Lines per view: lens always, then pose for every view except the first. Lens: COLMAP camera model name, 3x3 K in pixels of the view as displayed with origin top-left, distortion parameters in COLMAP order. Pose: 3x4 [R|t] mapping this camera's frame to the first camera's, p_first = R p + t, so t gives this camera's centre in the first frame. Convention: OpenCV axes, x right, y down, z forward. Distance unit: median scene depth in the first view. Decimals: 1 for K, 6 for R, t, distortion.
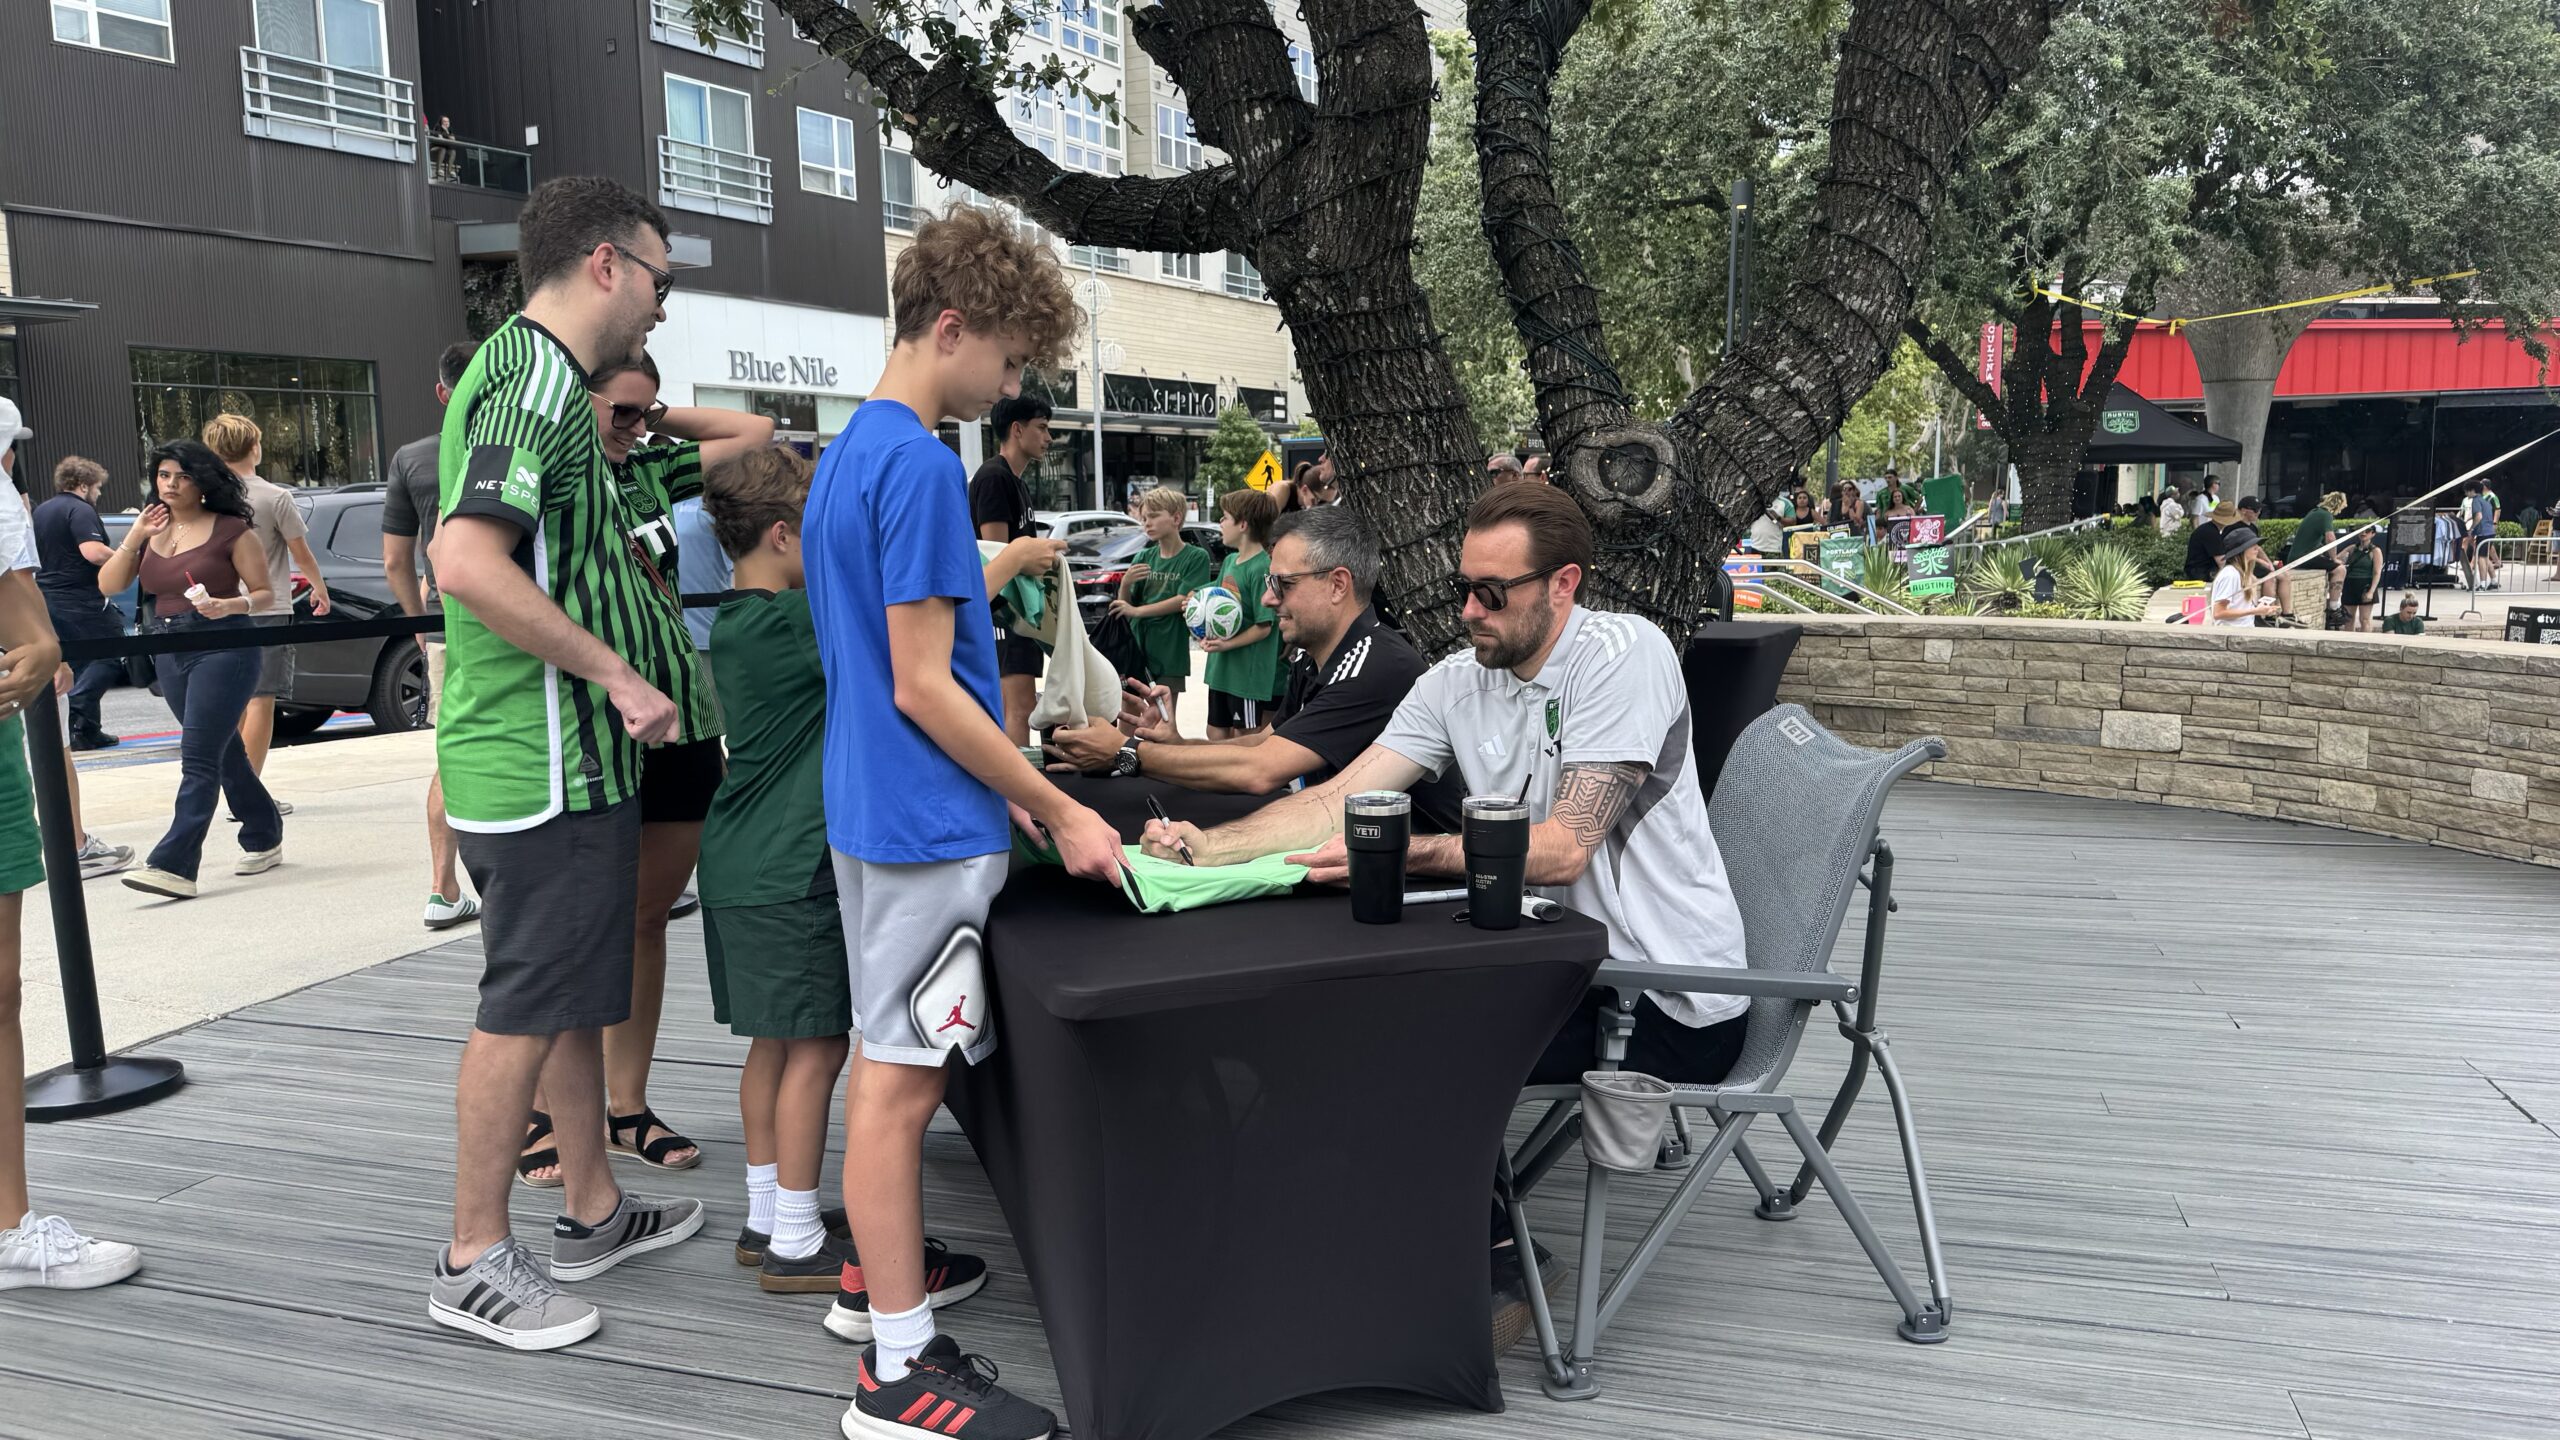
lens RADIAL K [[1691.6, 0, 1282.8], [0, 1691.6, 728.1], [0, 0, 1]] dist [-0.003819, -0.028231]
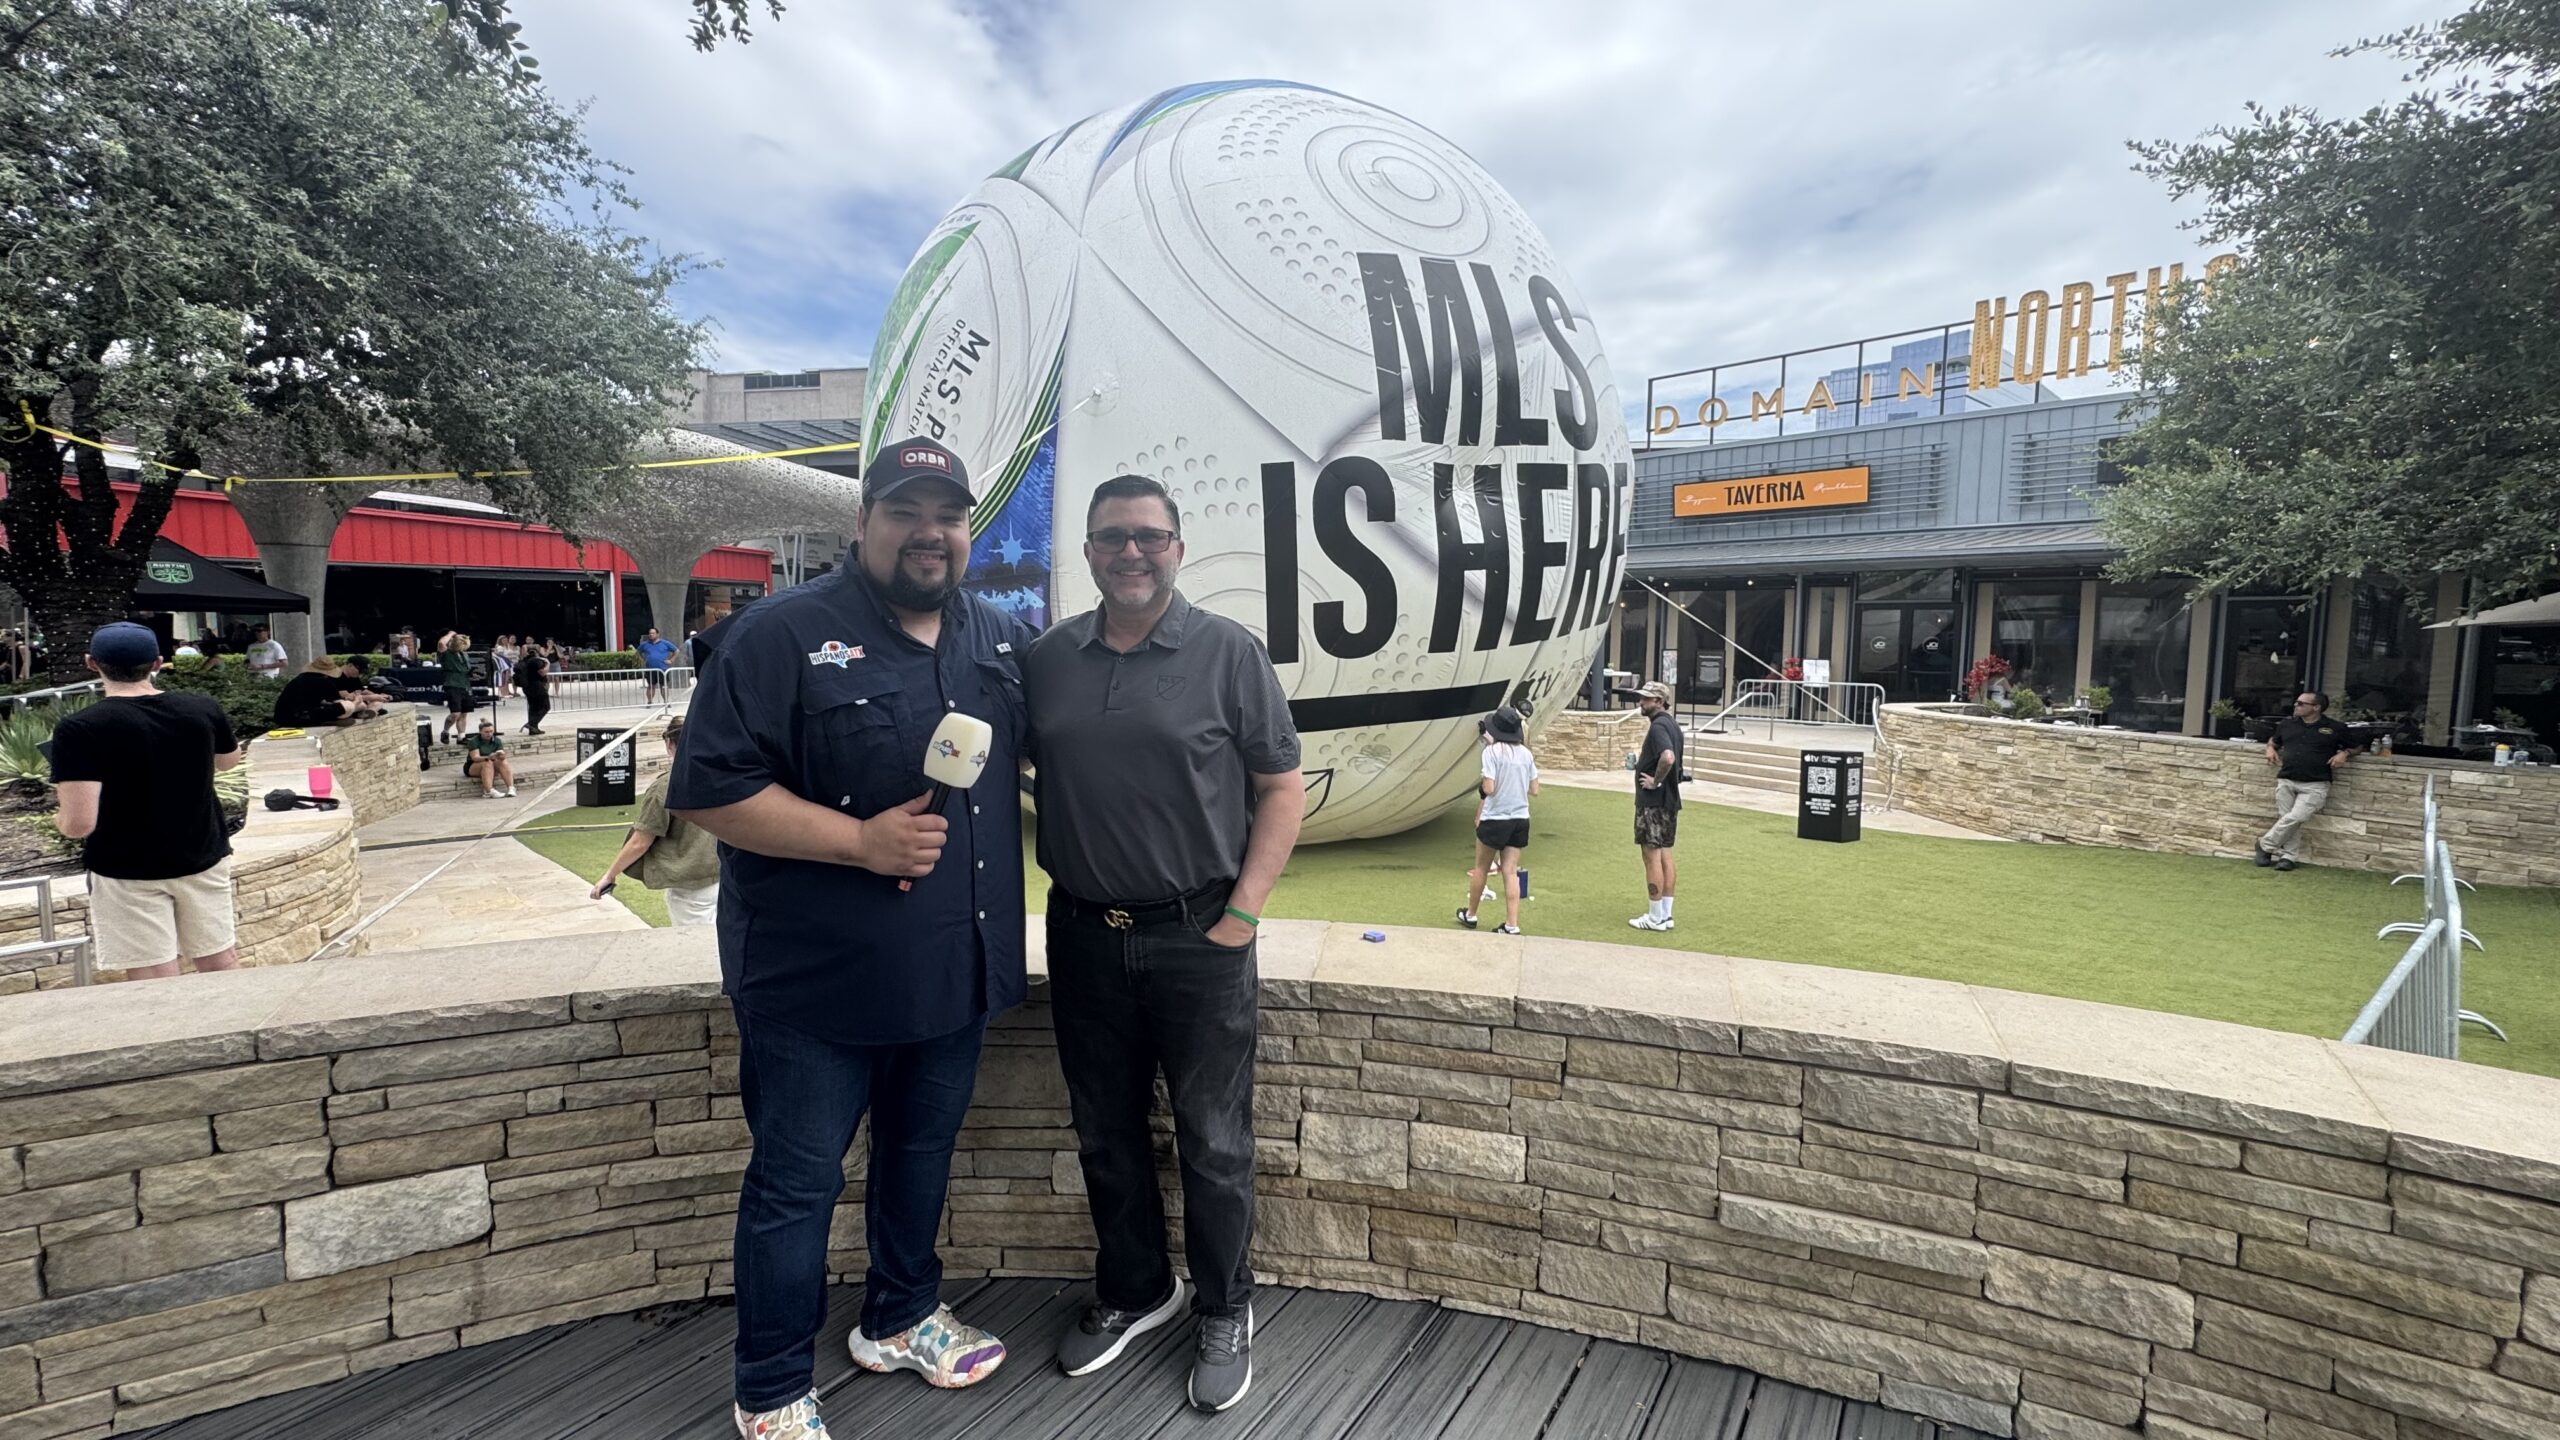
lens RADIAL K [[1047.0, 0, 1280.0], [0, 1047.0, 720.0], [0, 0, 1]] dist [0.001065, -0.000011]
pose [[0.297110, -0.063849, 0.952706, 0.339404], [0.118039, 0.992564, 0.029708, -0.129055], [-0.947519, 0.103630, 0.302437, 0.719229]]
